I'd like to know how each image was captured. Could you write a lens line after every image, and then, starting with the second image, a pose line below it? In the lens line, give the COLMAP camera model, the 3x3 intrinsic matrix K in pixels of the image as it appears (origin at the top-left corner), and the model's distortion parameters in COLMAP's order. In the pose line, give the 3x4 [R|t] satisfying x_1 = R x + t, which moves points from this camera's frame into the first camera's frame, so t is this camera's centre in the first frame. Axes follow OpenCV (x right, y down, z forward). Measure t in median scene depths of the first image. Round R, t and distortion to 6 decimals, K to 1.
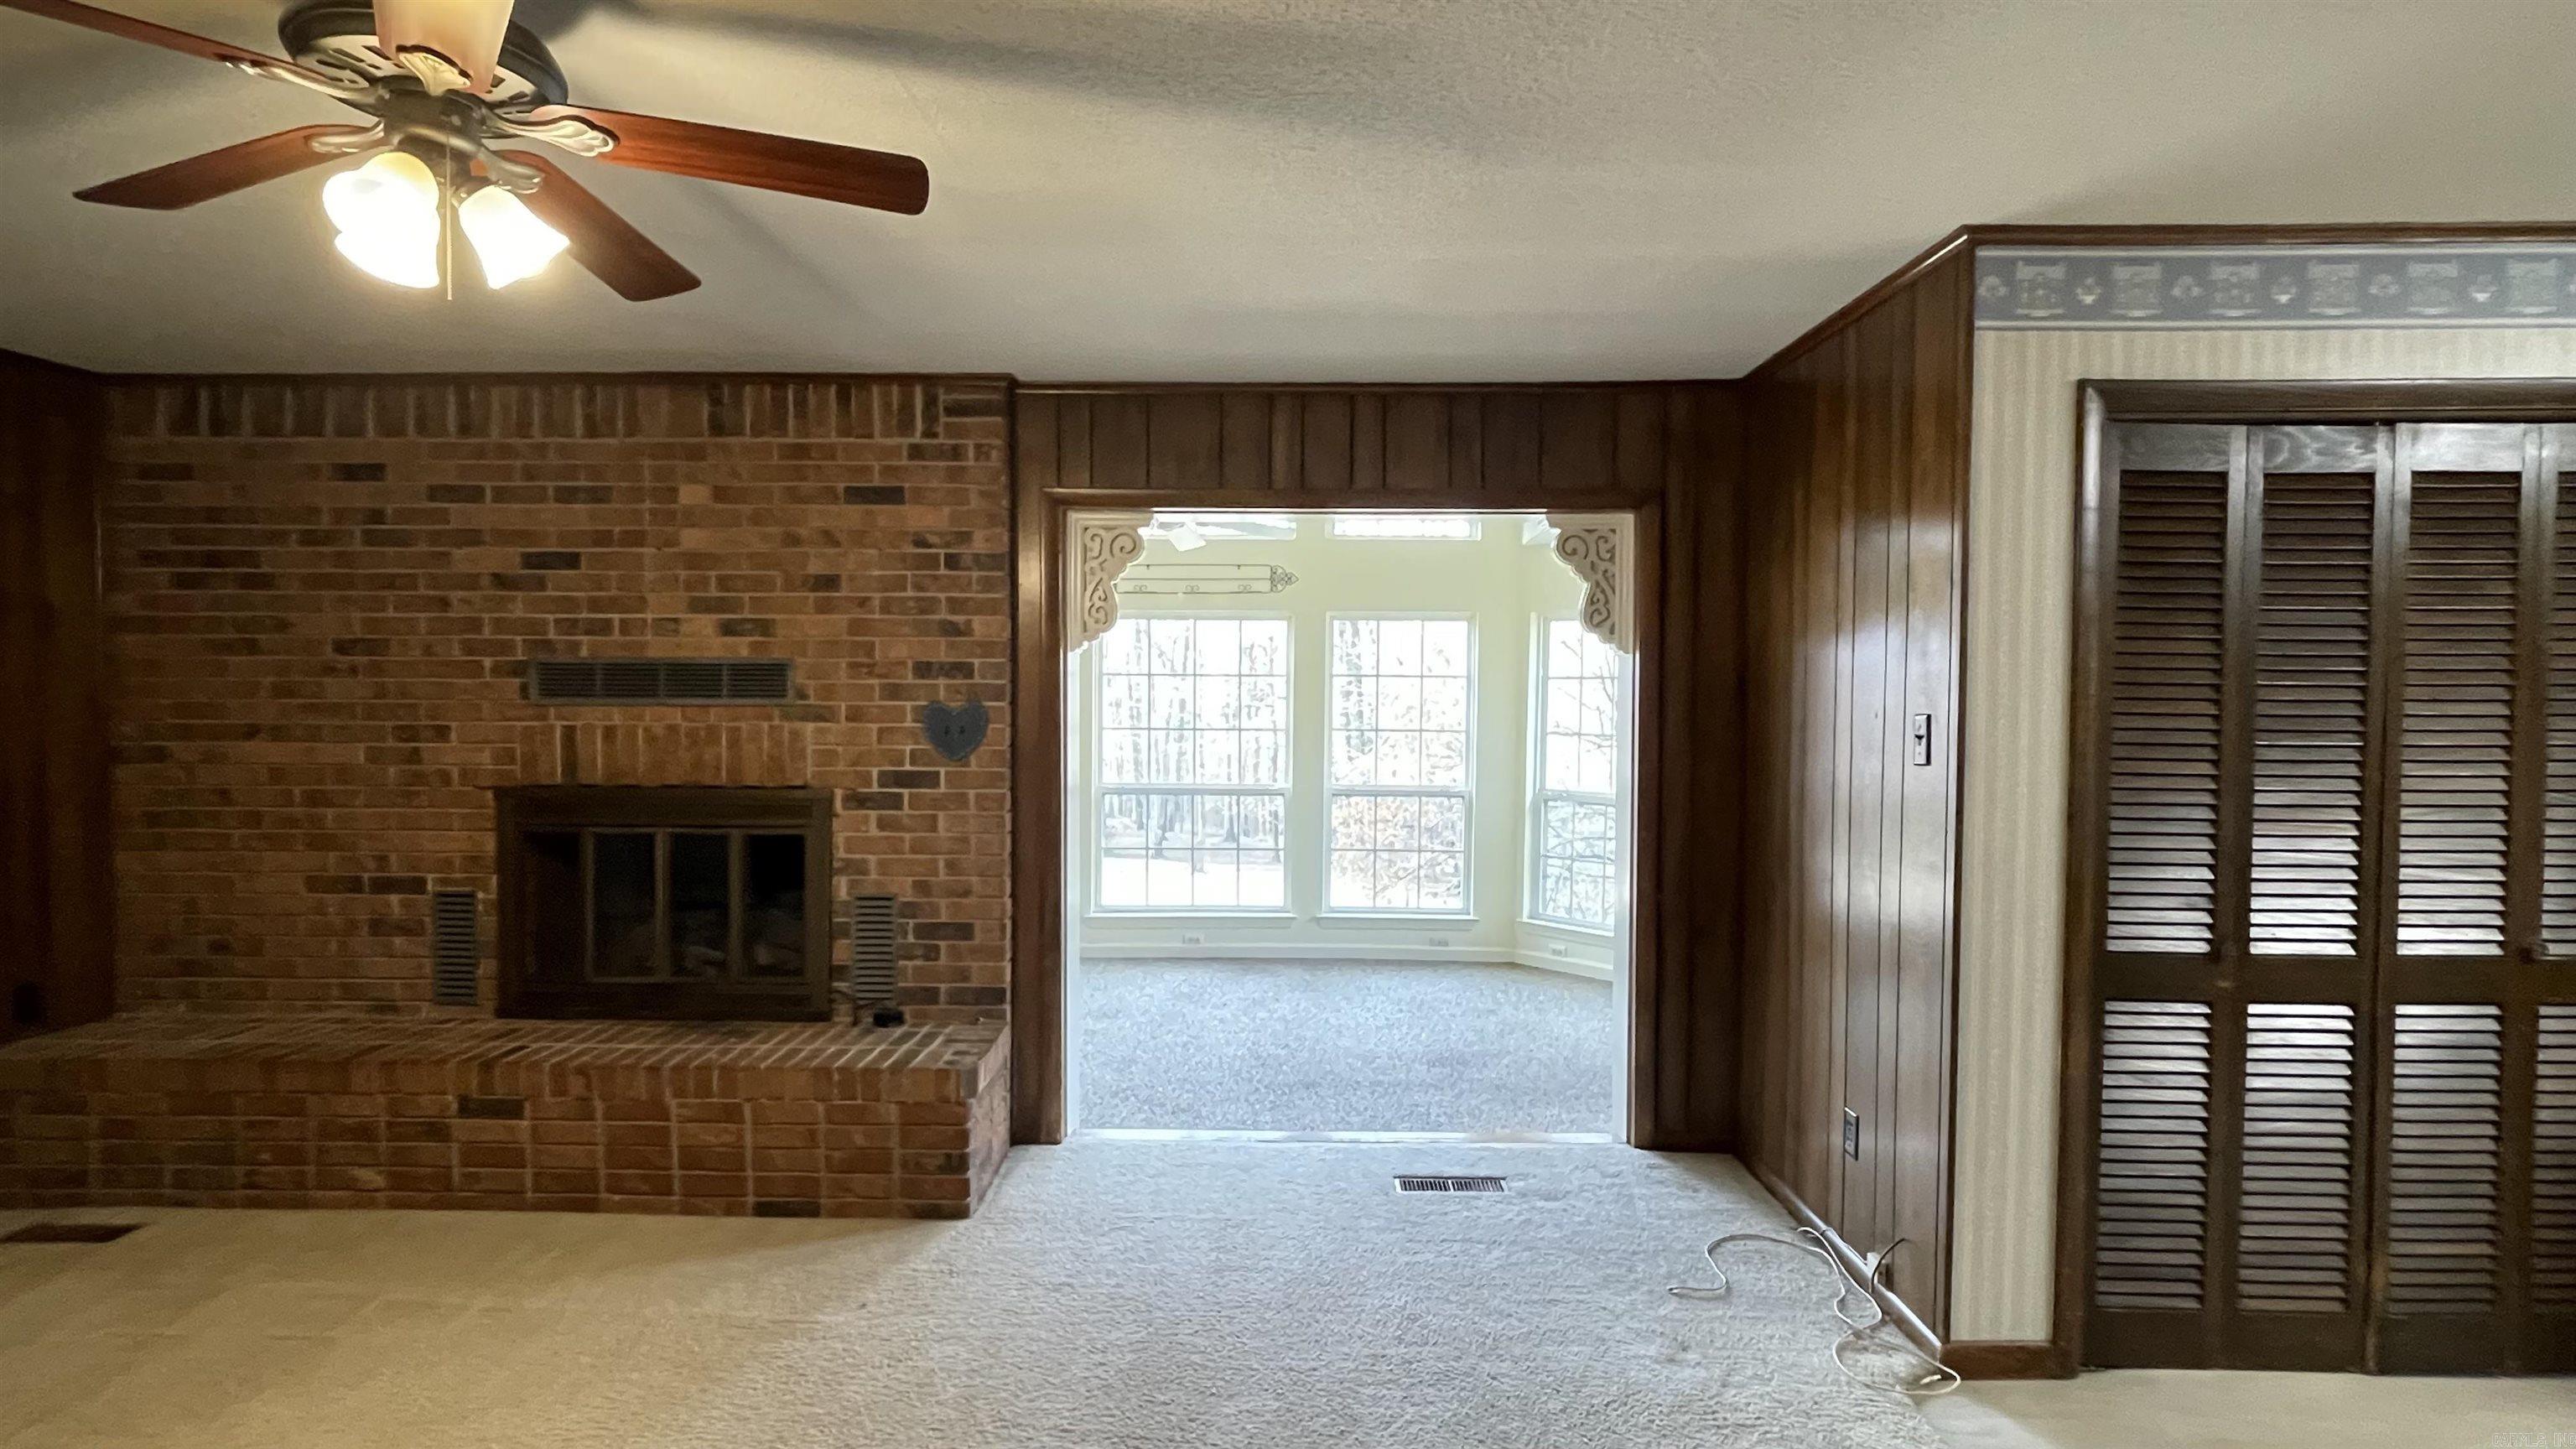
lens RADIAL K [[1304.5, 0, 1273.4], [0, 1304.5, 733.0], [0, 0, 1]] dist [-0.003672, -0.002172]
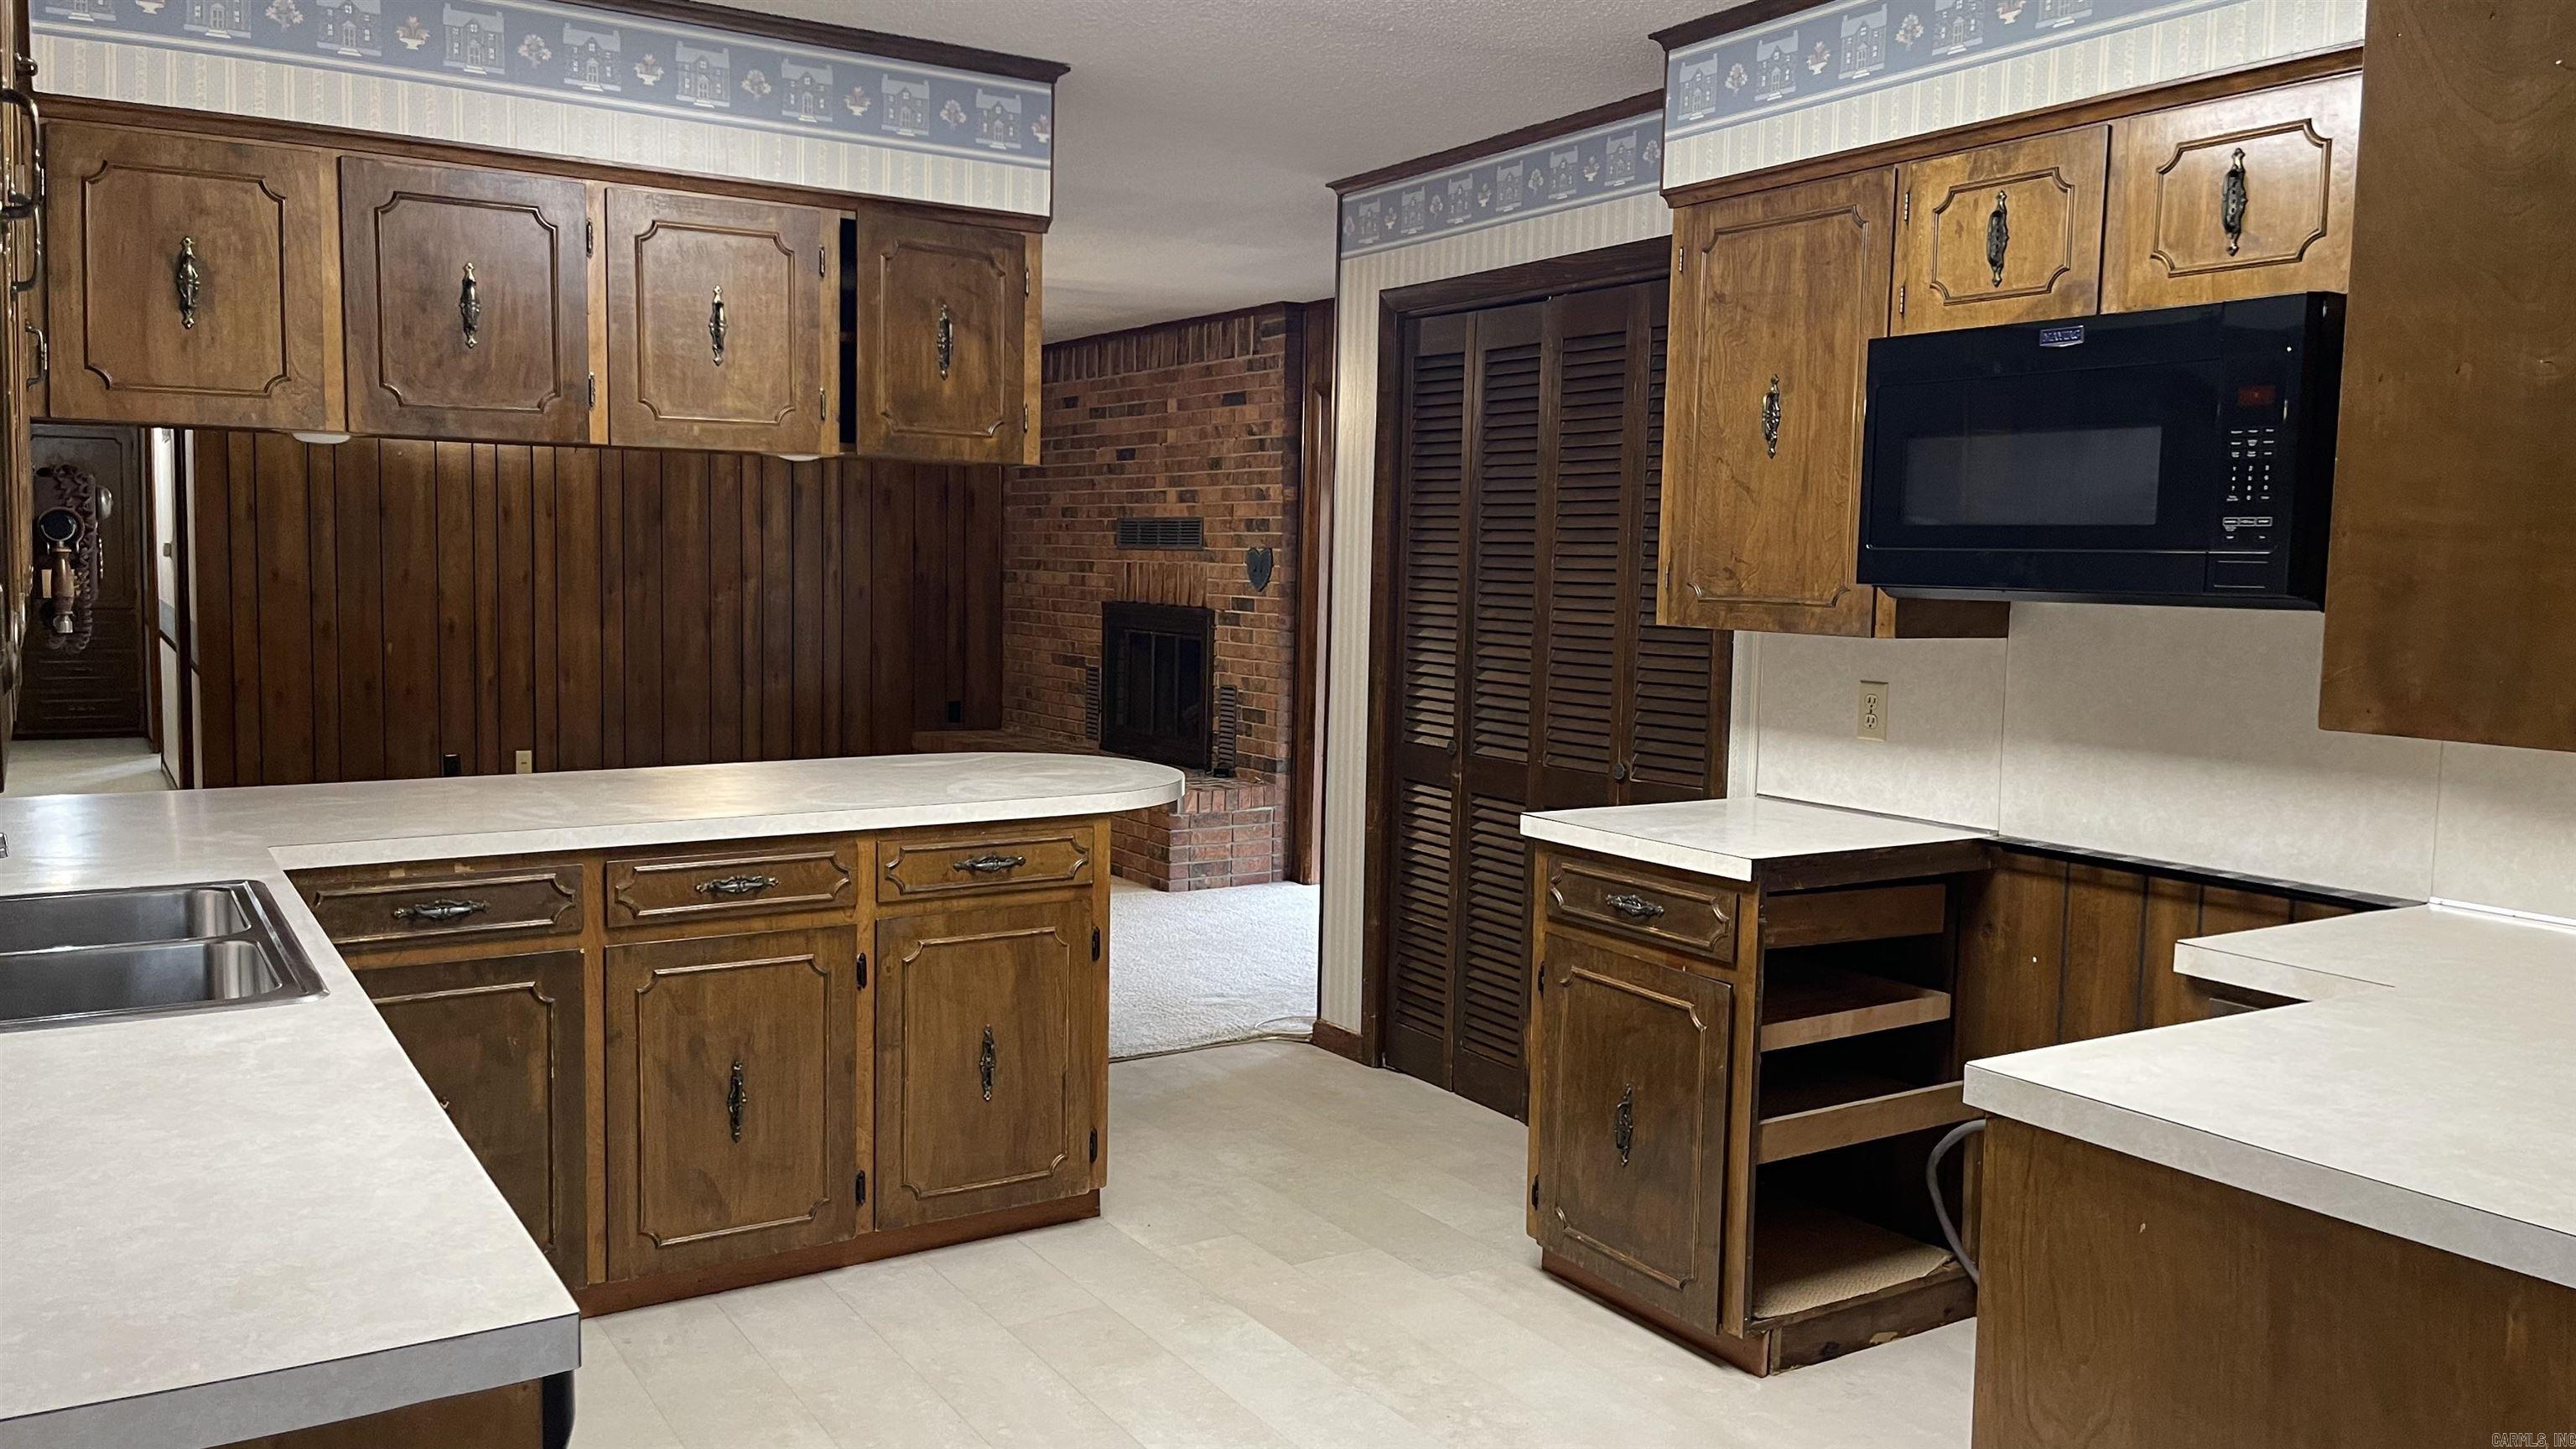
lens RADIAL K [[1937.4, 0, 1300.2], [0, 1937.4, 720.2], [0, 0, 1]] dist [0.063539, -0.060481]
pose [[0.547821, 0.078387, -0.832915, 1.481991], [-0.039086, 0.996912, 0.068113, 0.015842], [0.835682, -0.004758, 0.549193, -0.081356]]
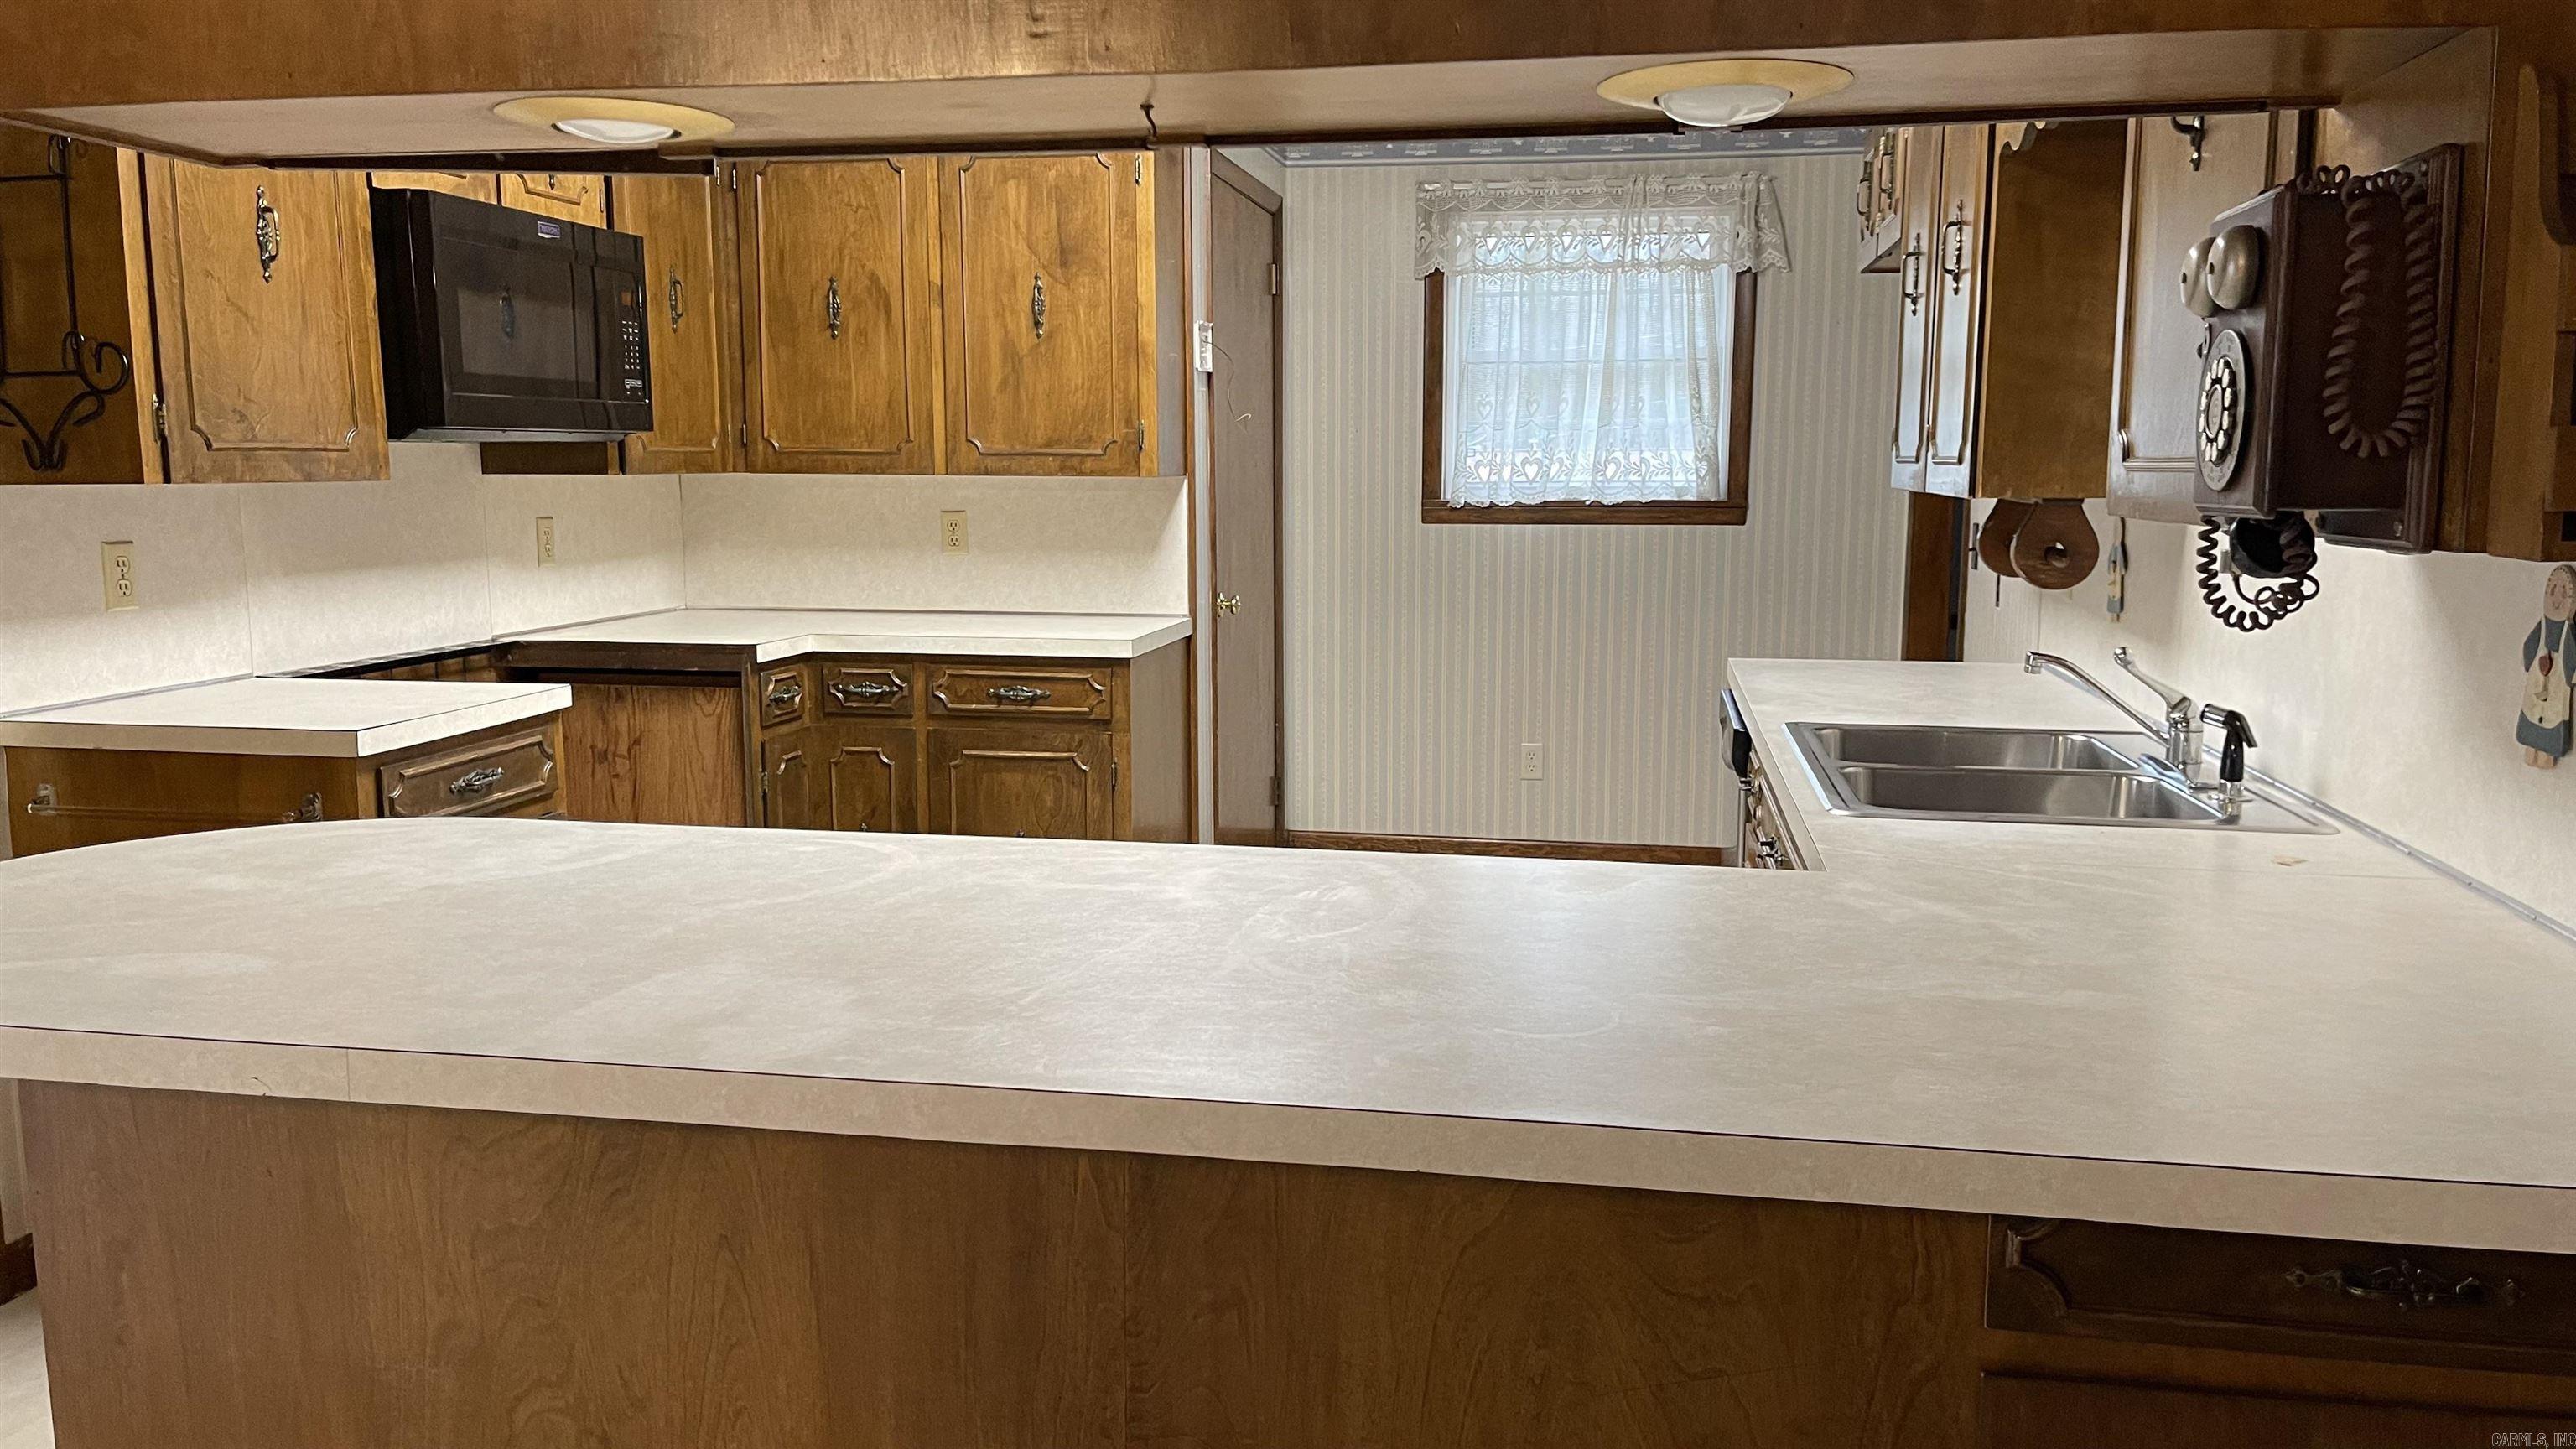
lens RADIAL K [[1937.4, 0, 1298.0], [0, 1937.4, 734.4], [0, 0, 1]] dist [0.063539, -0.060481]
pose [[0.153658, -0.145217, 0.977395, 0.108595], [0.026849, 0.989390, 0.142778, 0.026423], [-0.987759, 0.004303, 0.155927, 0.059296]]
